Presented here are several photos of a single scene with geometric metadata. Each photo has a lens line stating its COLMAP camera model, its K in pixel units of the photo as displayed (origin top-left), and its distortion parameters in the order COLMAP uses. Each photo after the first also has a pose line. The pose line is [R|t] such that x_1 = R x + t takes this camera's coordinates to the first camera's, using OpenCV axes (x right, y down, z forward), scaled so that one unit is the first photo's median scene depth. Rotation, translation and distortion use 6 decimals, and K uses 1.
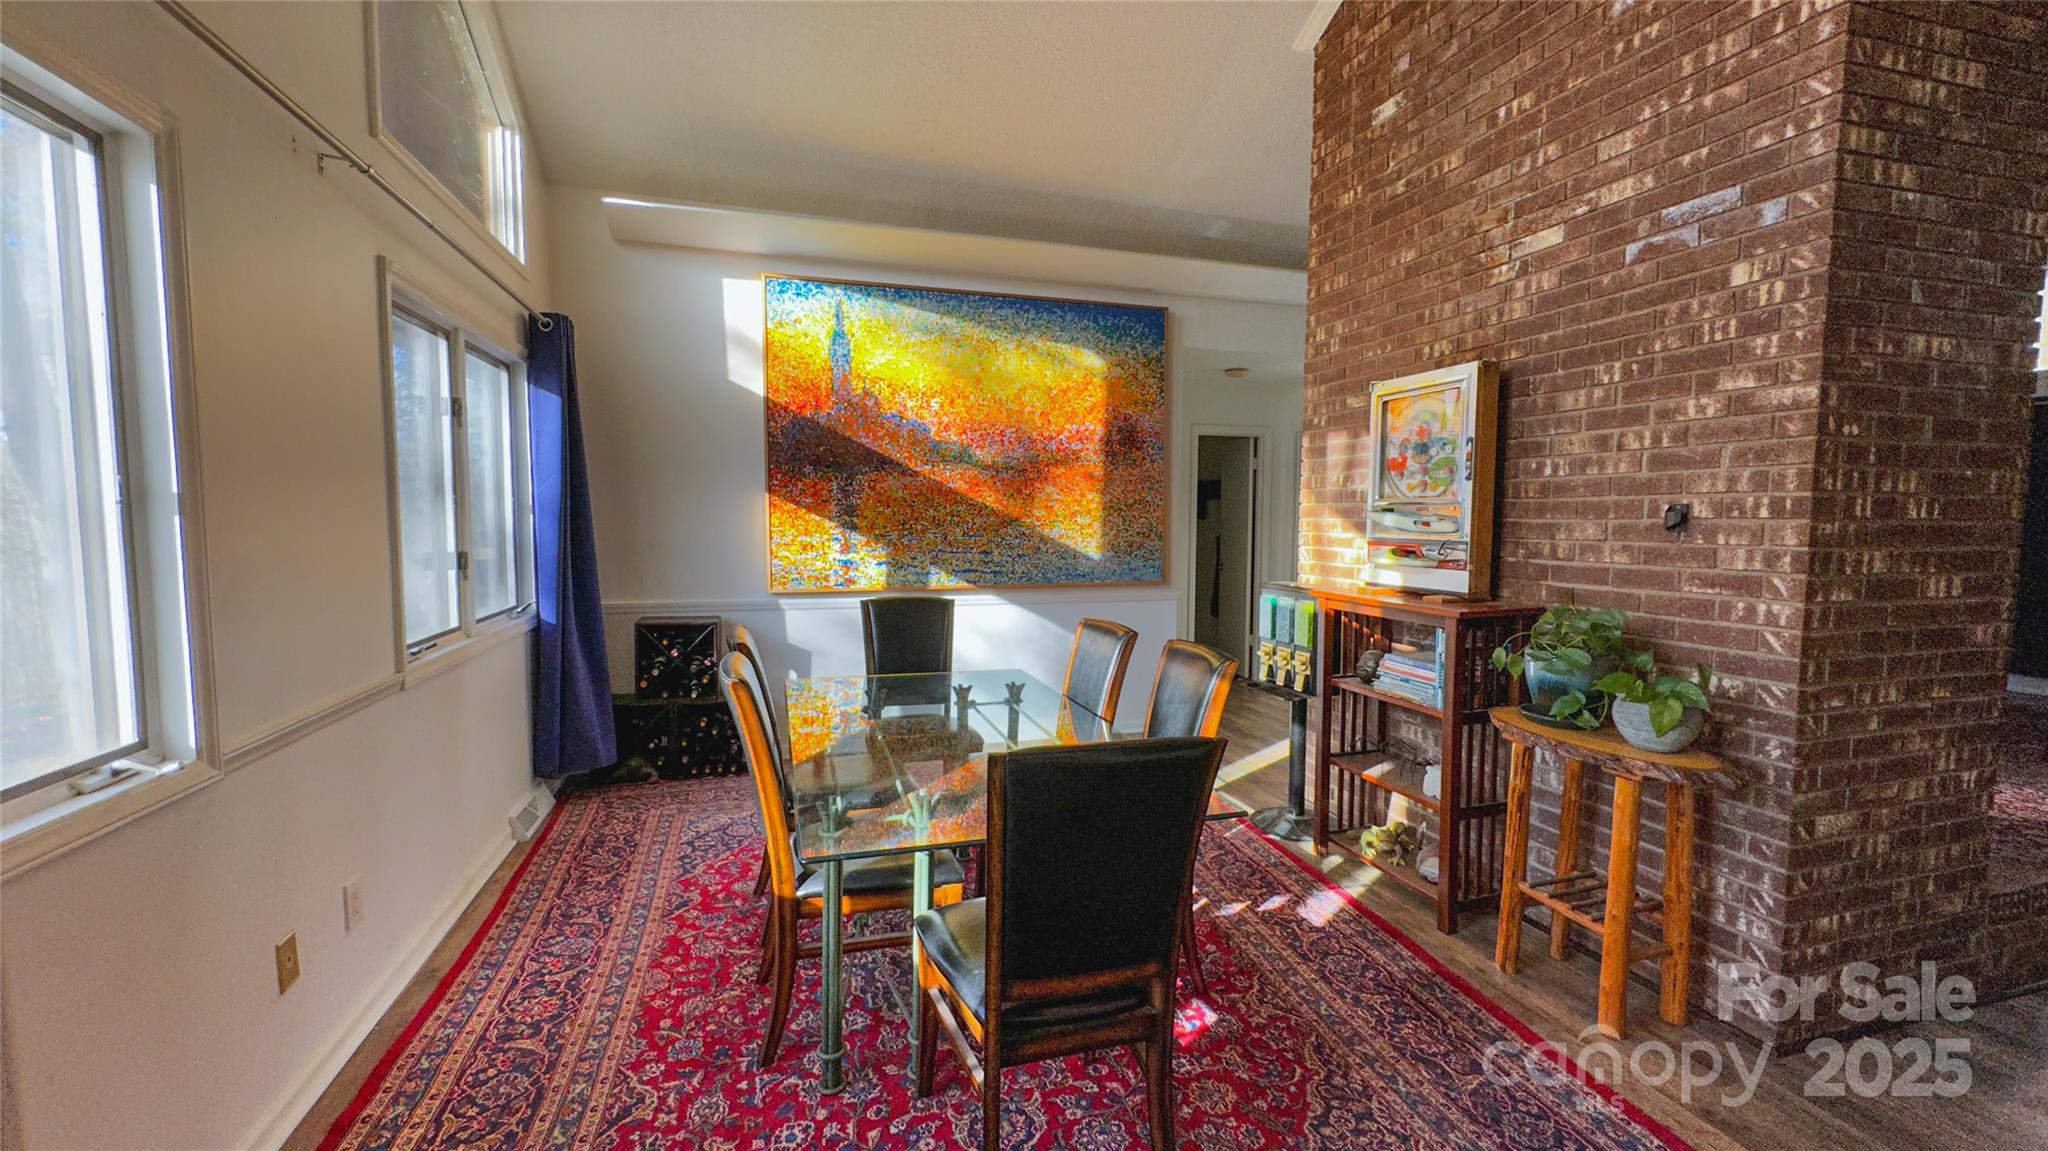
lens RADIAL K [[819.3, 0, 1018.8], [0, 819.3, 577.2], [0, 0, 1]] dist [-0.001275, 0.000622]
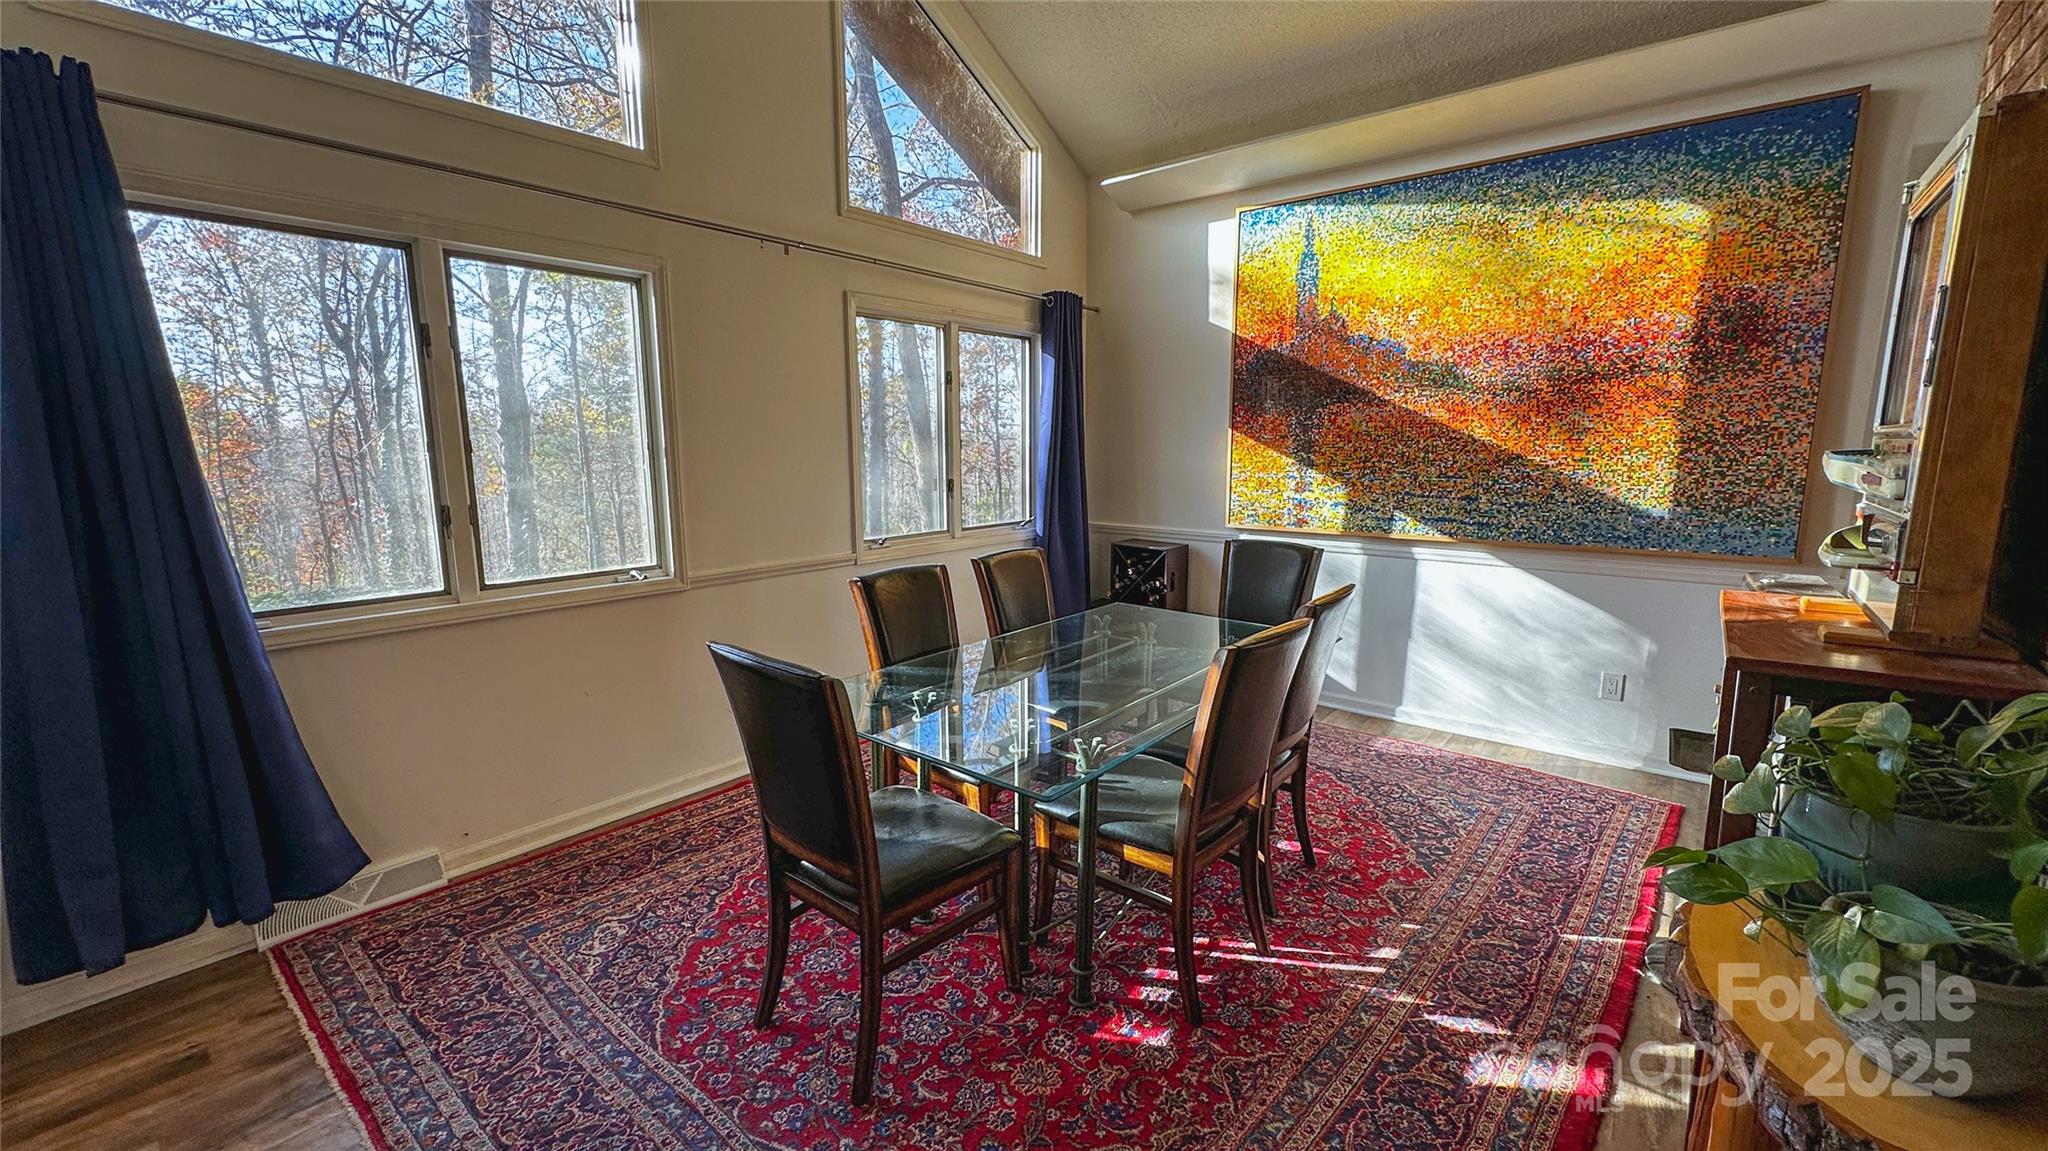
lens RADIAL K [[819.3, 0, 1018.9], [0, 819.3, 571.9], [0, 0, 1]] dist [-0.001275, 0.000622]
pose [[0.553840, 0.122080, -0.823625, 0.400933], [-0.057011, 0.992431, 0.108764, -0.021600], [0.830669, -0.013282, 0.556608, 0.198706]]
